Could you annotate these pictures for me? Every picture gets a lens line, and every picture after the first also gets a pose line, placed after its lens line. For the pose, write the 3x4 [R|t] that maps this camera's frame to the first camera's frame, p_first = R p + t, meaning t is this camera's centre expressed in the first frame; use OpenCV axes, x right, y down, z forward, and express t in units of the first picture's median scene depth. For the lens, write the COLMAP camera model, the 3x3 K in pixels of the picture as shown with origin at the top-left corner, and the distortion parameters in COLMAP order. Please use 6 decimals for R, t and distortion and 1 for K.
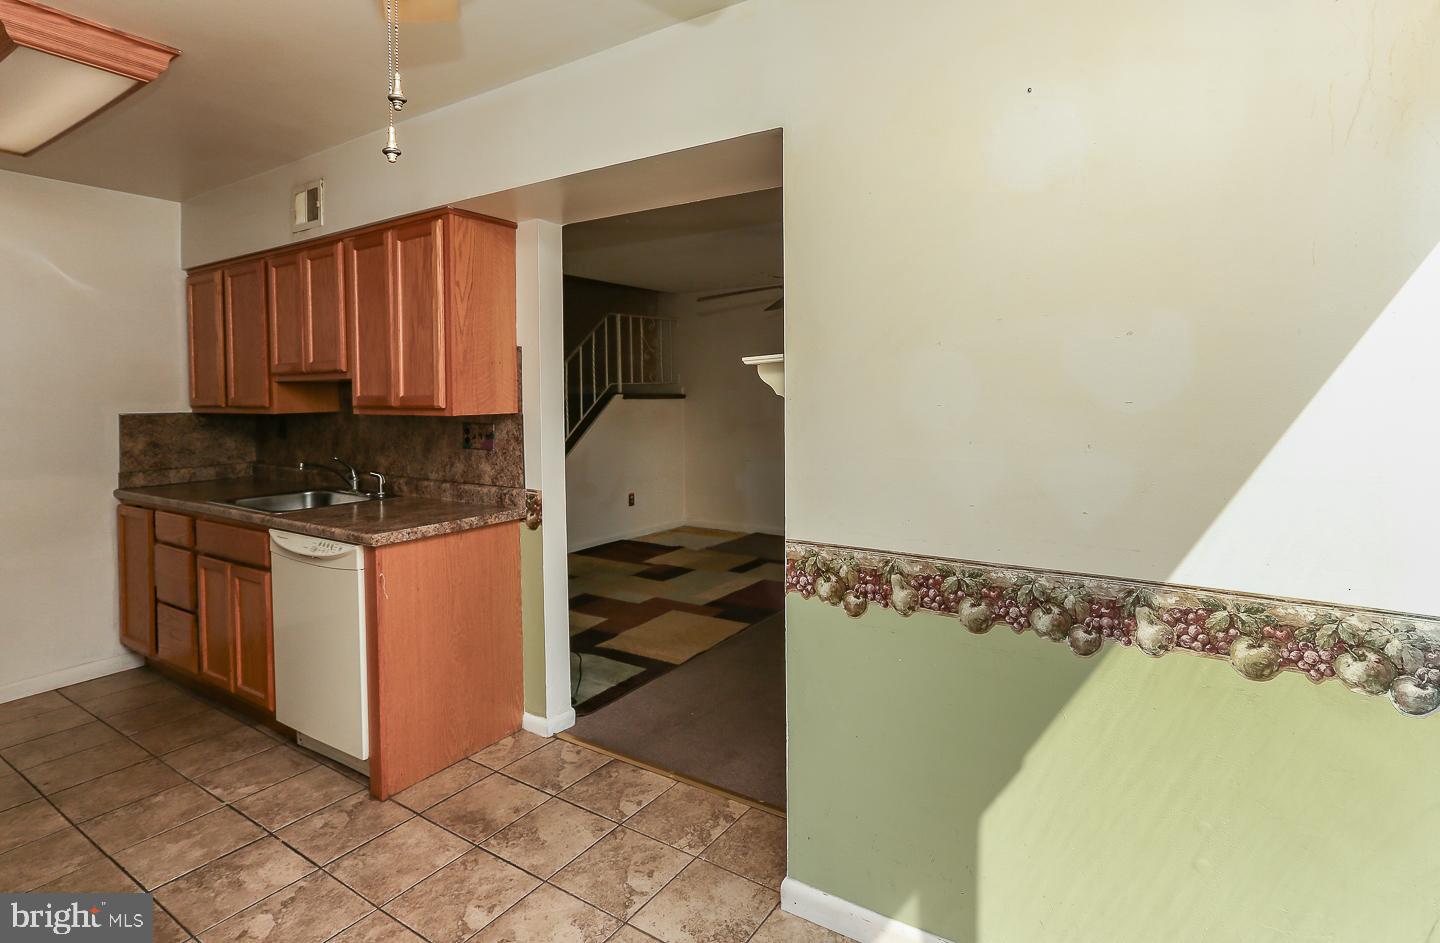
lens RADIAL K [[725.0, 0, 768.3], [0, 725.0, 404.3], [0, 0, 1]] dist [-0.024918, 0.014359]
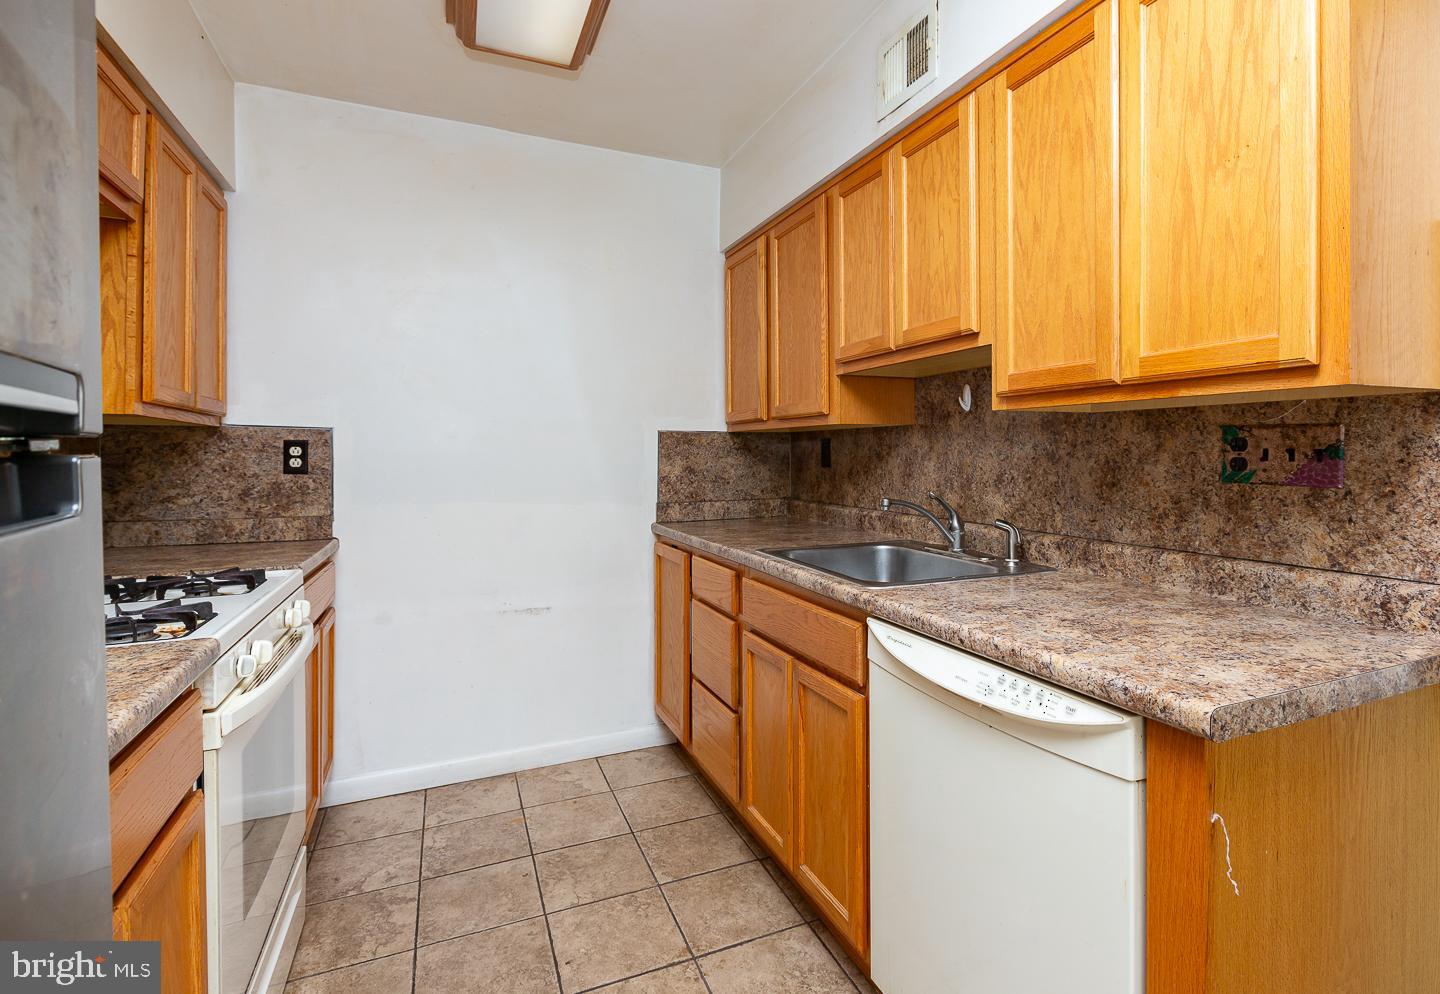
lens RADIAL K [[715.9, 0, 758.6], [0, 715.9, 449.9], [0, 0, 1]] dist [0.001289, 0.000069]
pose [[0.828214, 0.006646, -0.560373, -0.422965], [-0.015284, 0.999826, -0.010731, 0.051179], [0.560204, 0.017452, 0.828171, 0.466139]]
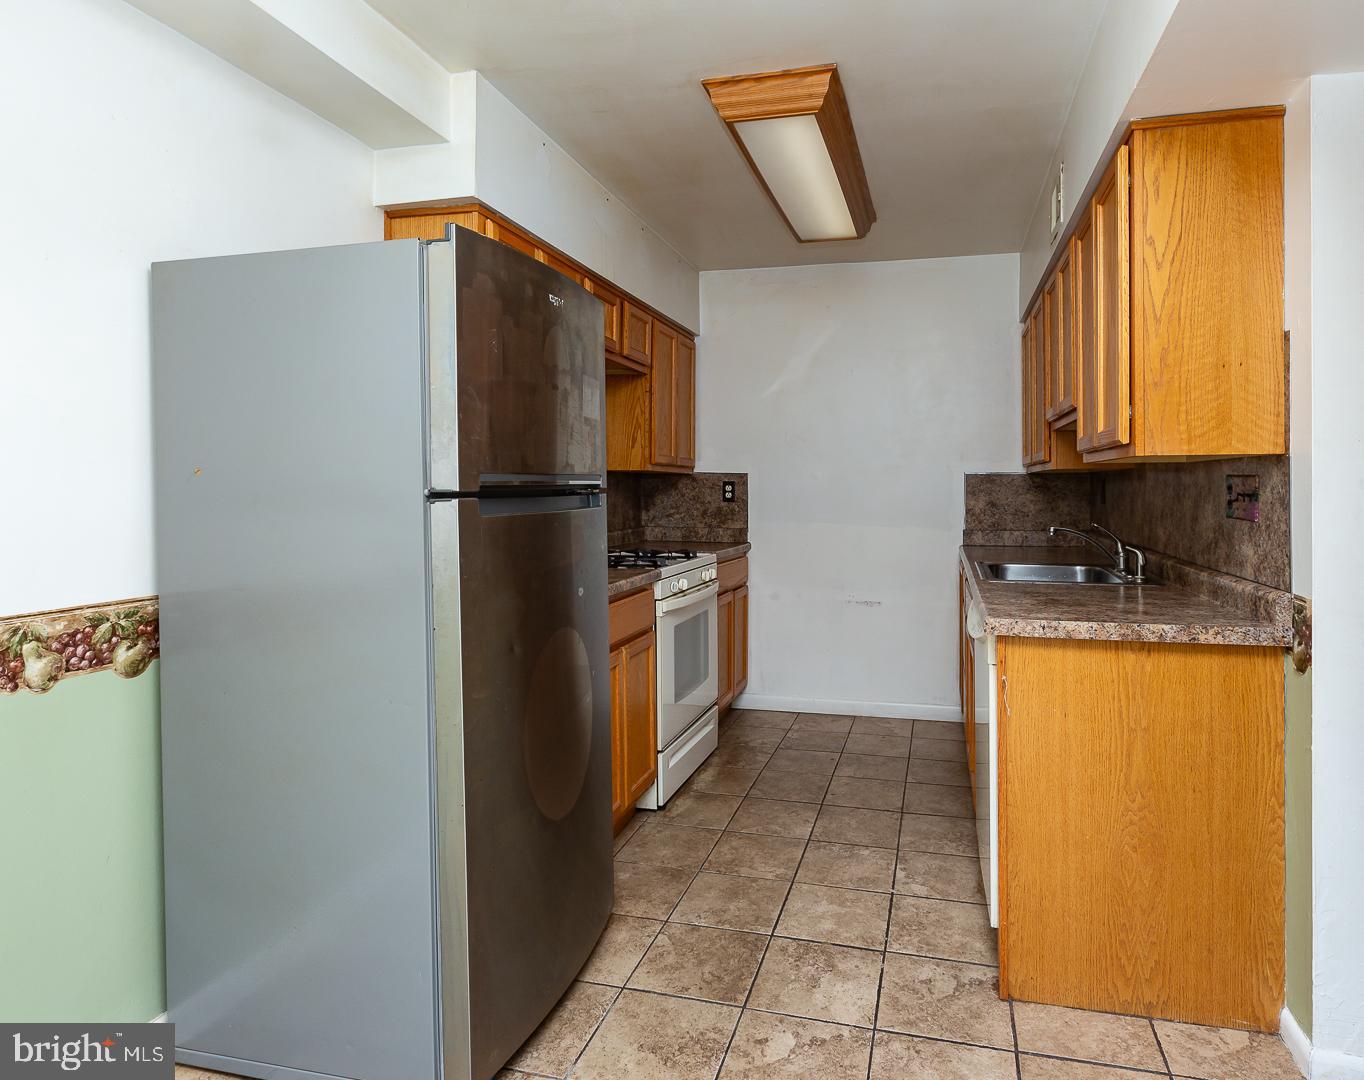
lens RADIAL K [[788.8, 0, 729.7], [0, 788.8, 485.6], [0, 0, 1]] dist [-0.002385, -0.000581]
pose [[0.298165, 0.010147, -0.954461, 0.094838], [-0.019054, 0.999808, 0.004677, 0.040093], [0.954324, 0.016792, 0.298300, 0.408299]]
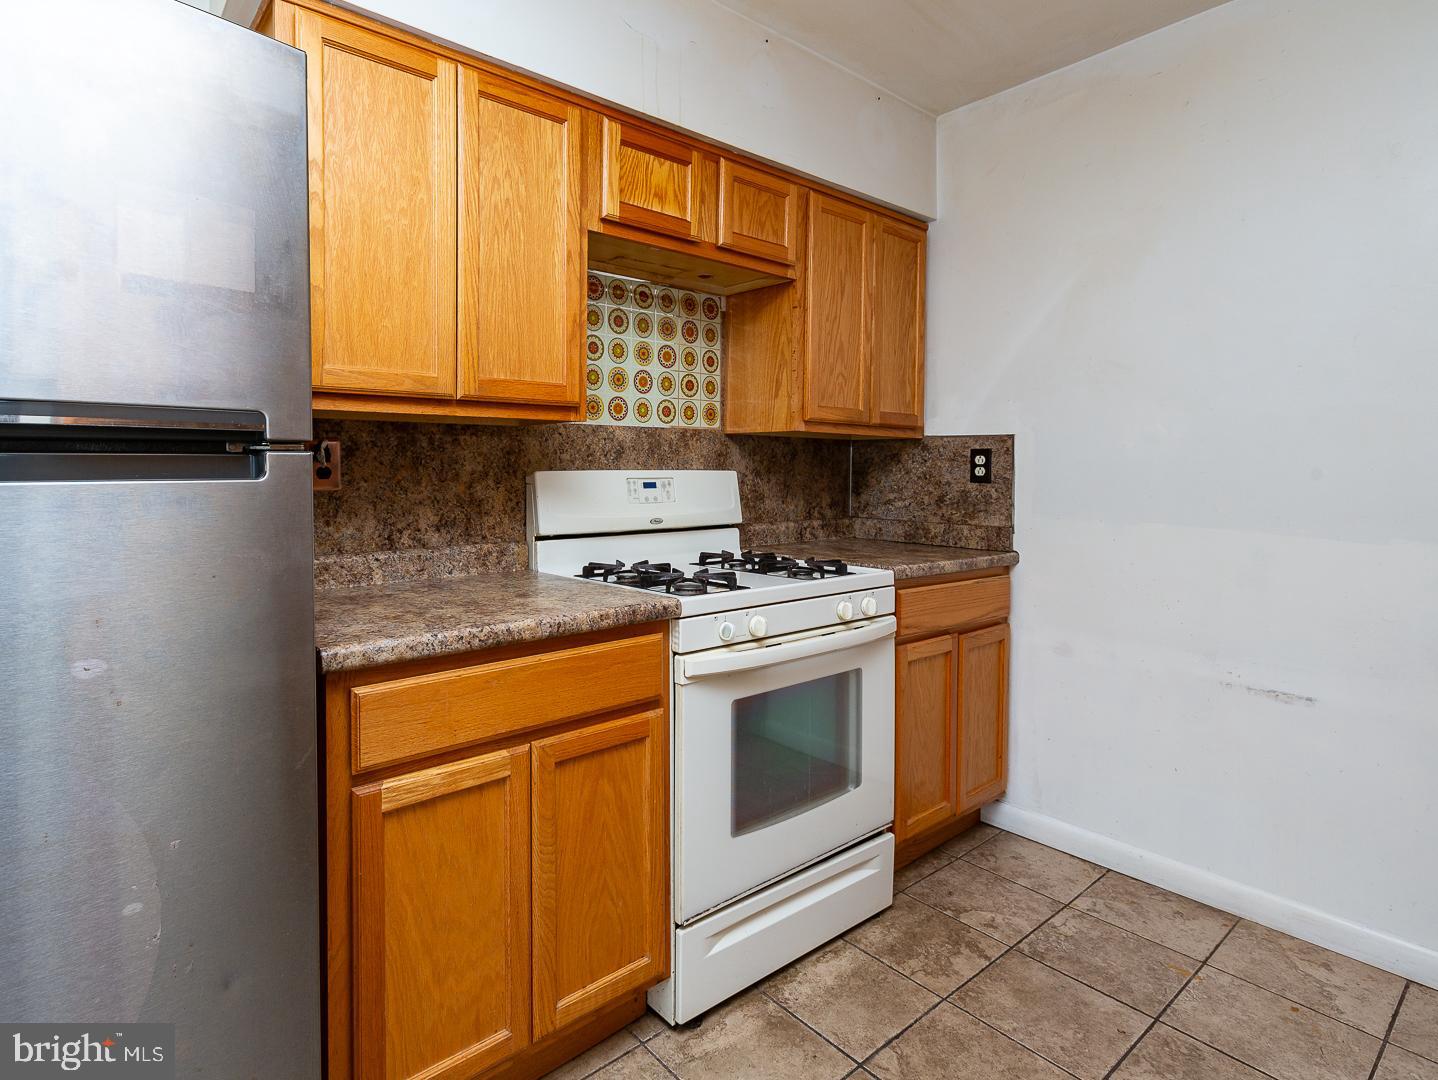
lens RADIAL K [[734.2, 0, 613.3], [0, 734.2, 477.9], [0, 0, 1]] dist [0.000727, -0.001300]
pose [[-0.361635, 0.018758, -0.932131, -0.387020], [-0.011502, 0.999632, 0.024579, 0.056657], [0.932249, 0.019610, -0.361286, 0.763367]]
